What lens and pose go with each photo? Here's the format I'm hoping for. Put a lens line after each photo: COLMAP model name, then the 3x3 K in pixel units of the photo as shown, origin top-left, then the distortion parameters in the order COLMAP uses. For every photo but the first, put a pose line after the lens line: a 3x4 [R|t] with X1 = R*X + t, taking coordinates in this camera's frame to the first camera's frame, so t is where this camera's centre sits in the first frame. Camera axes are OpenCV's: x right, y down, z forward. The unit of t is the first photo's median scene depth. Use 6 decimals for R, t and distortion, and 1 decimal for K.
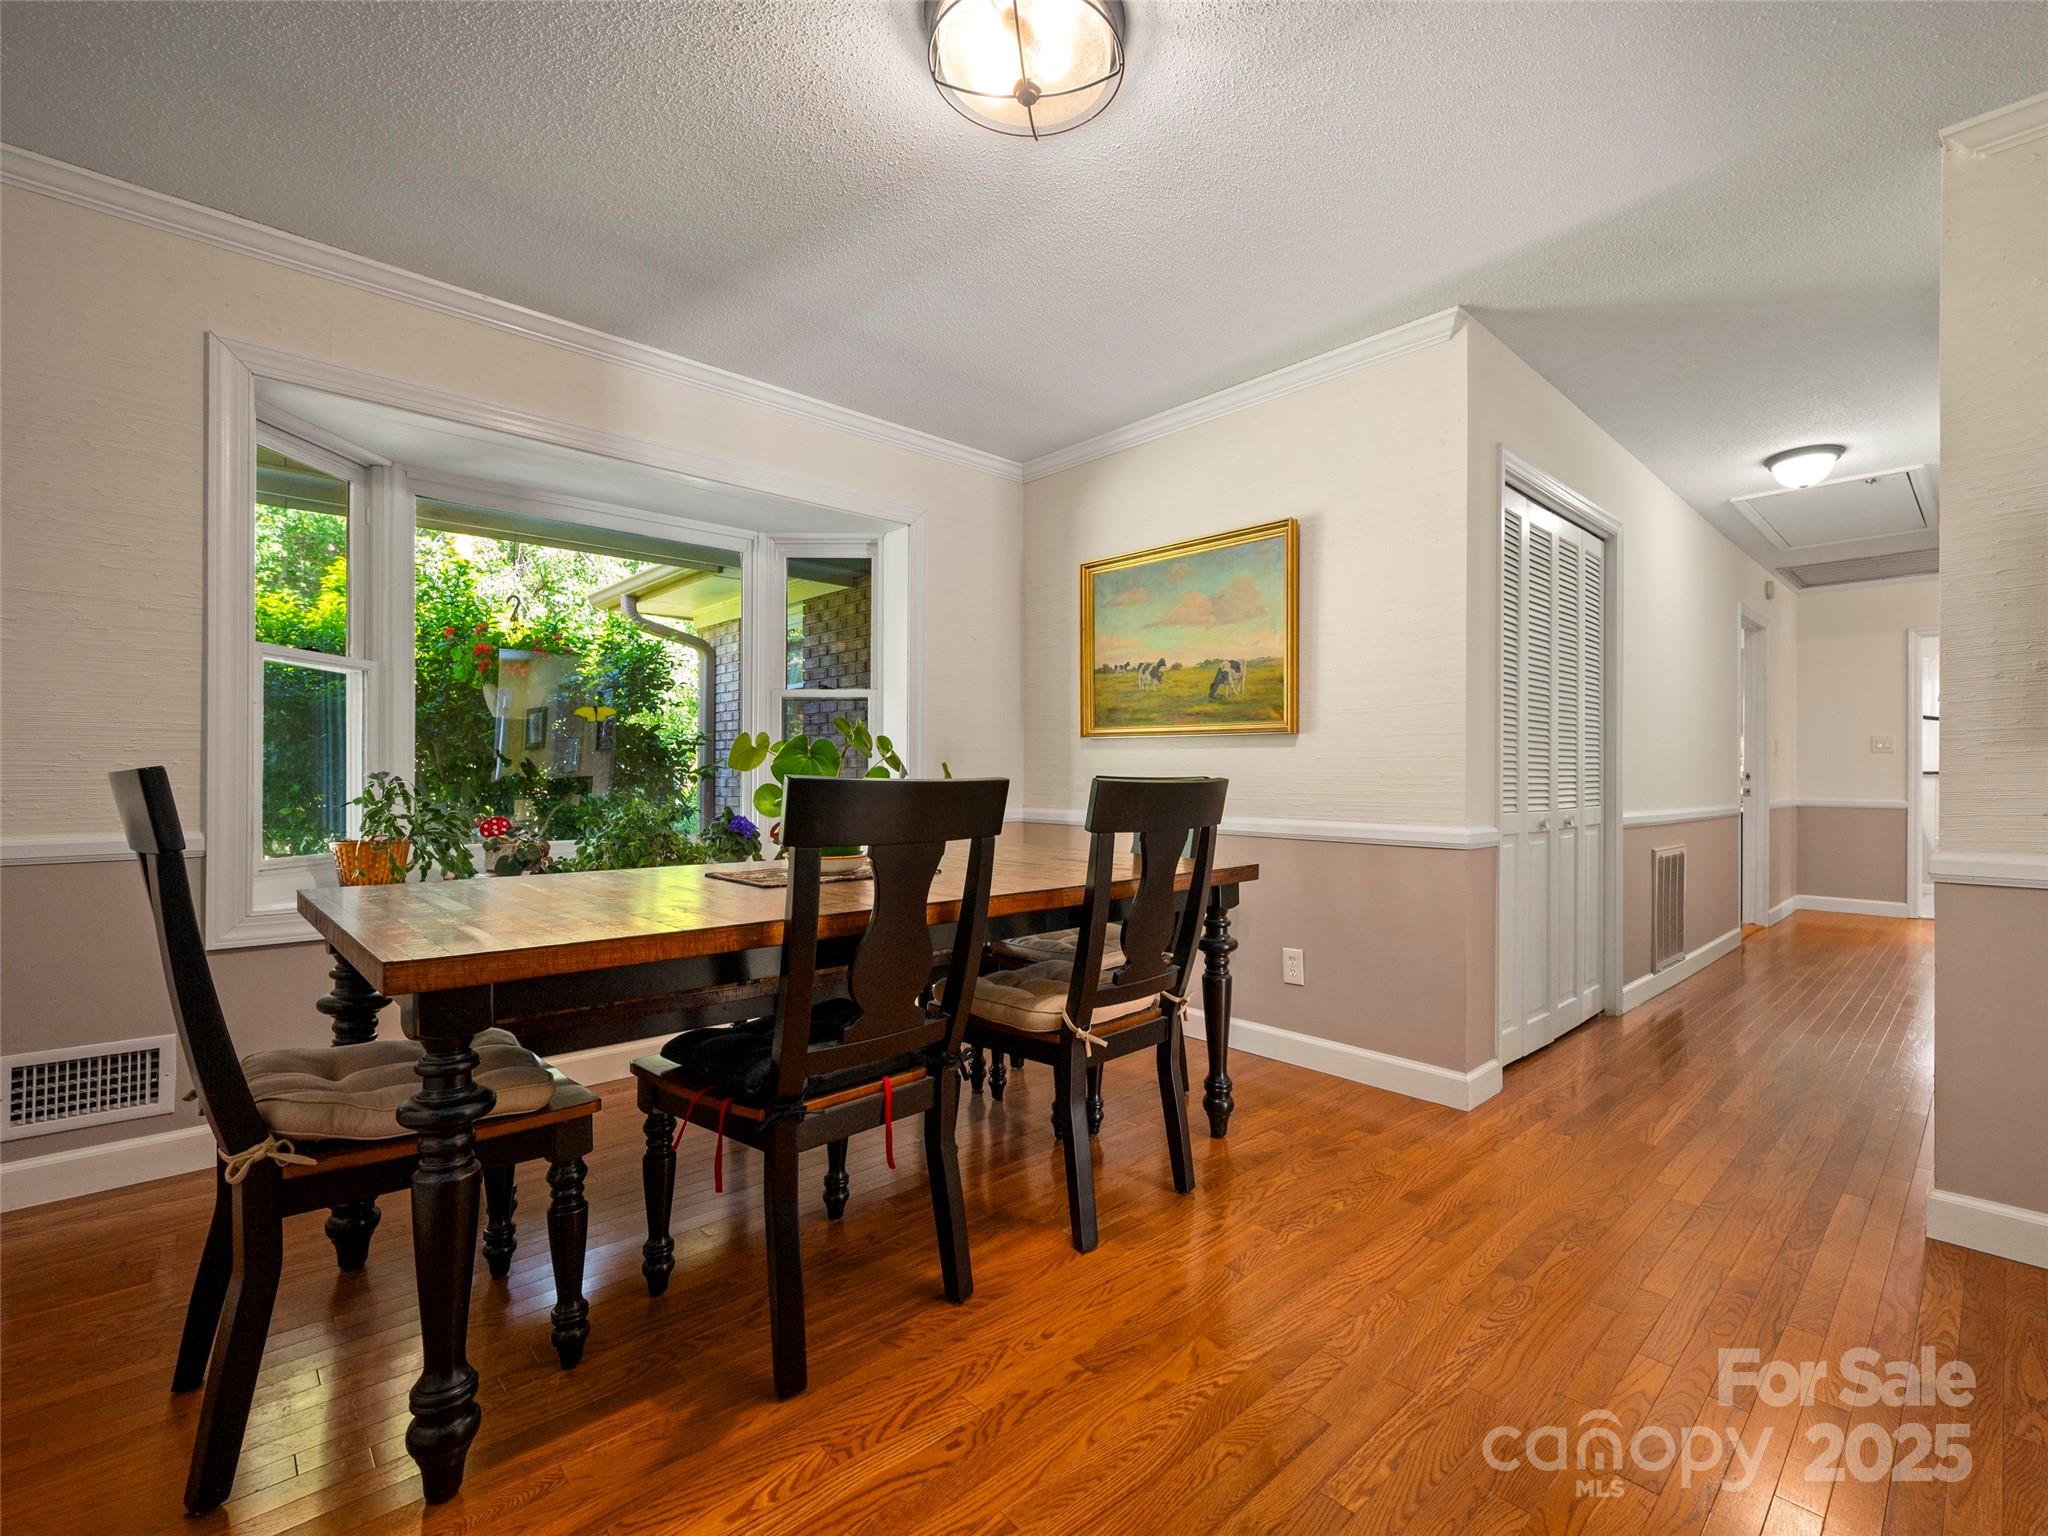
lens RADIAL K [[929.1, 0, 1034.7], [0, 929.1, 778.2], [0, 0, 1]] dist [-0.000517, -0.000688]
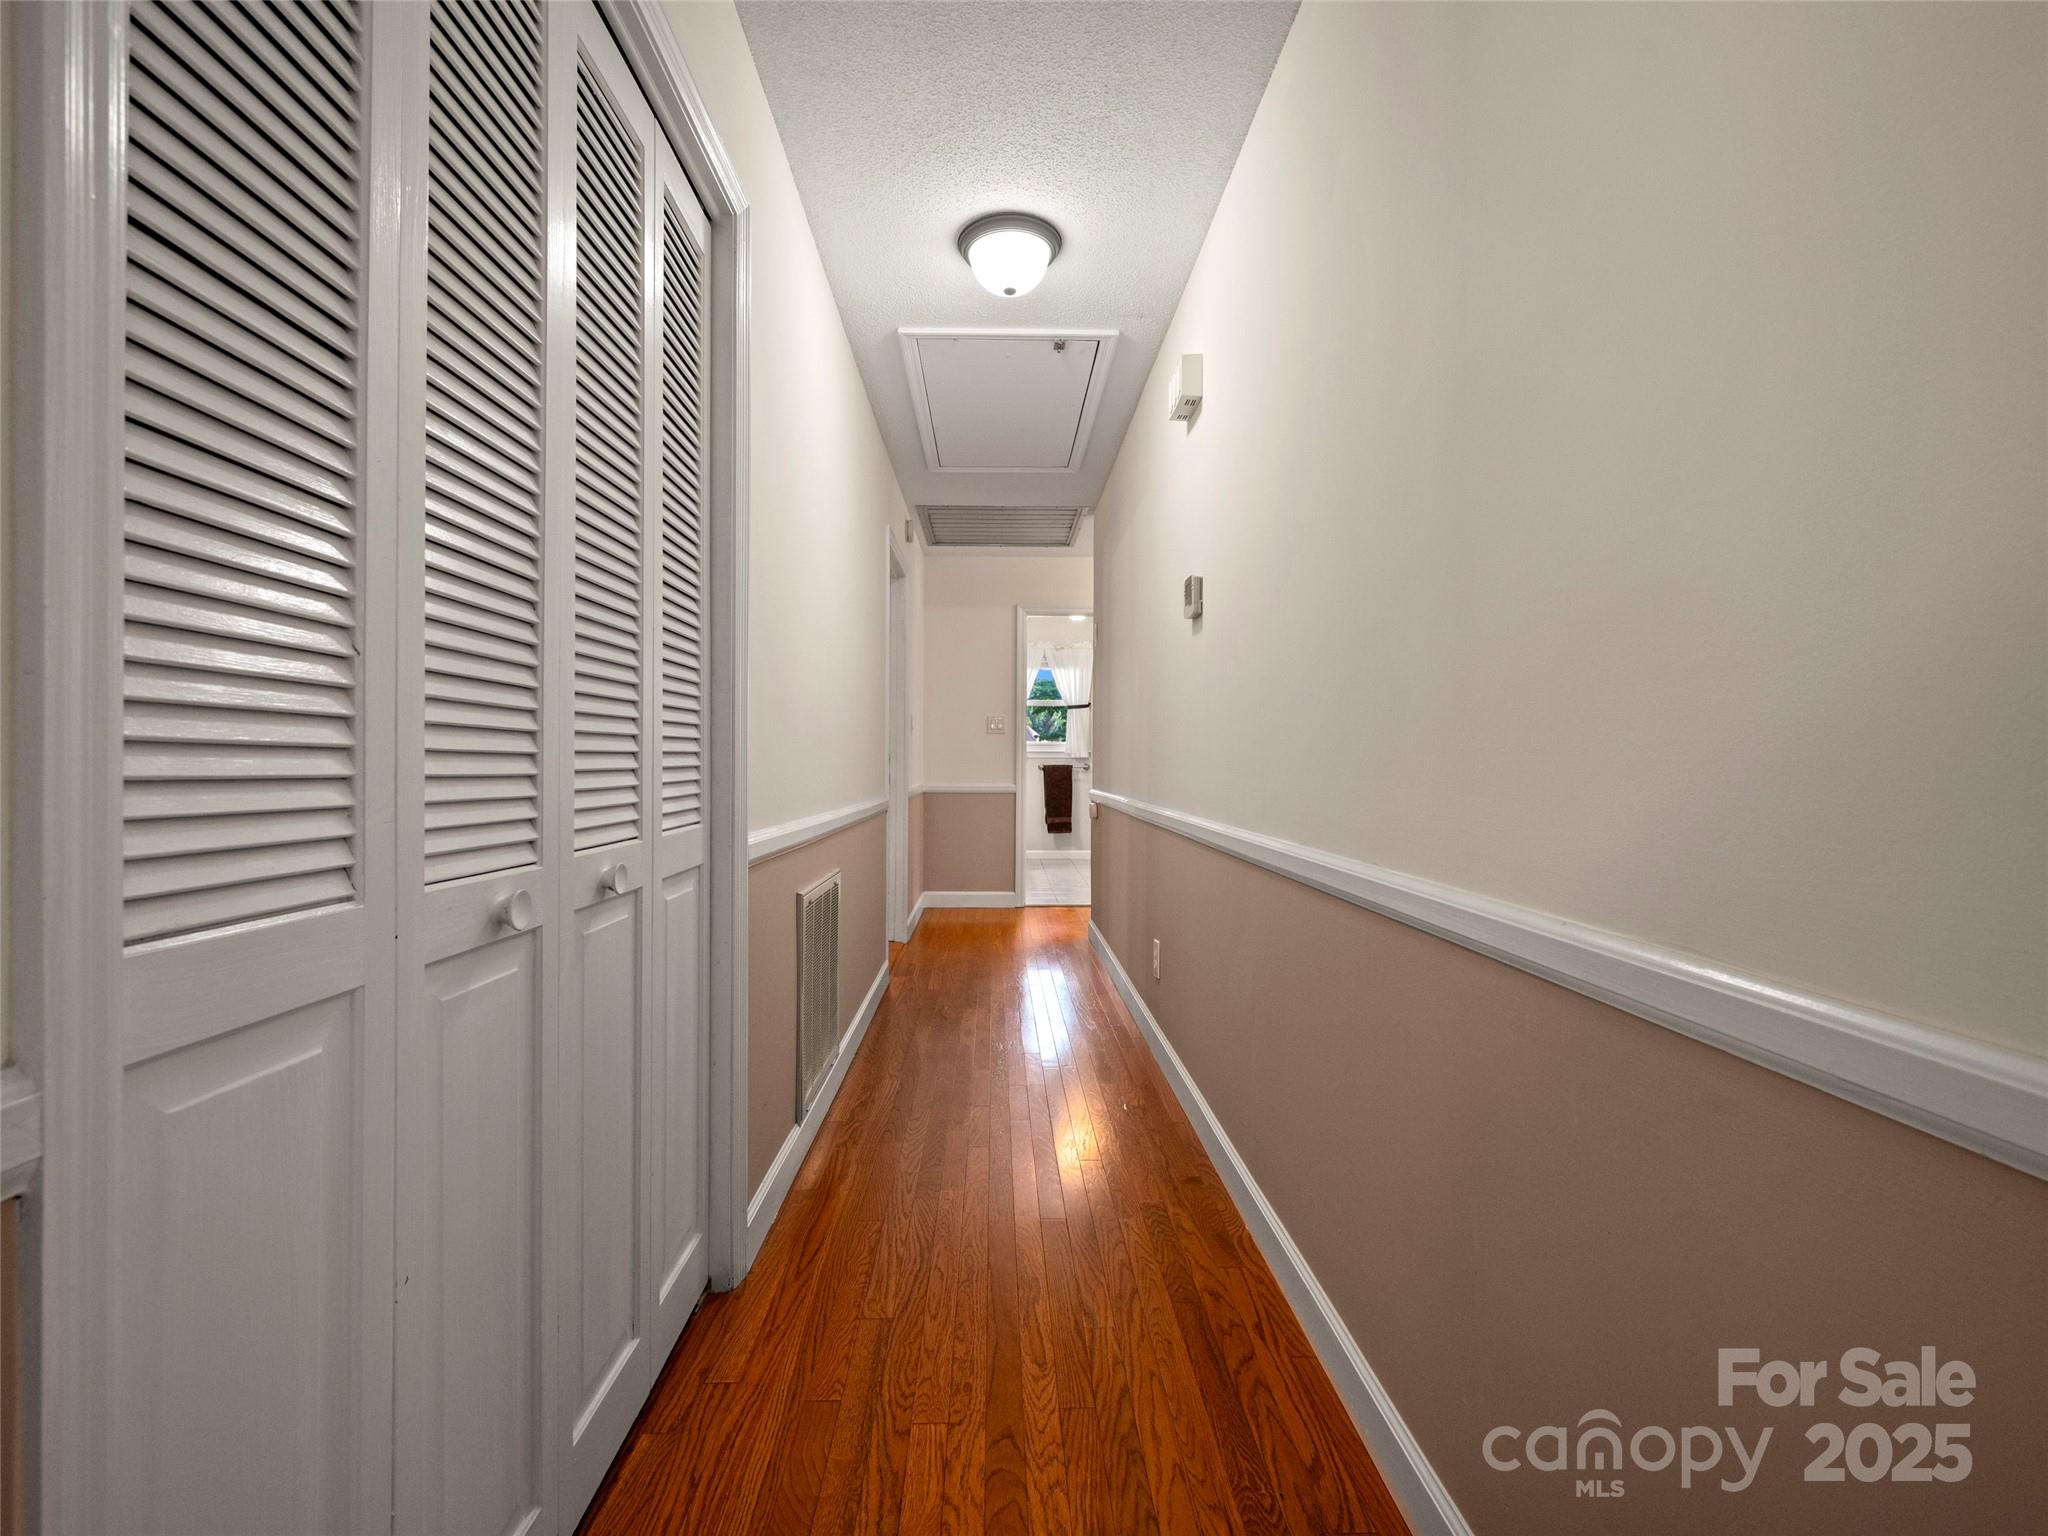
lens RADIAL K [[929.1, 0, 1027.8], [0, 929.1, 771.7], [0, 0, 1]] dist [-0.000517, -0.000688]
pose [[0.658077, -0.002976, 0.752945, 0.348401], [-0.008662, 0.999896, 0.011523, -0.000754], [-0.752901, -0.014105, 0.657983, 0.546736]]
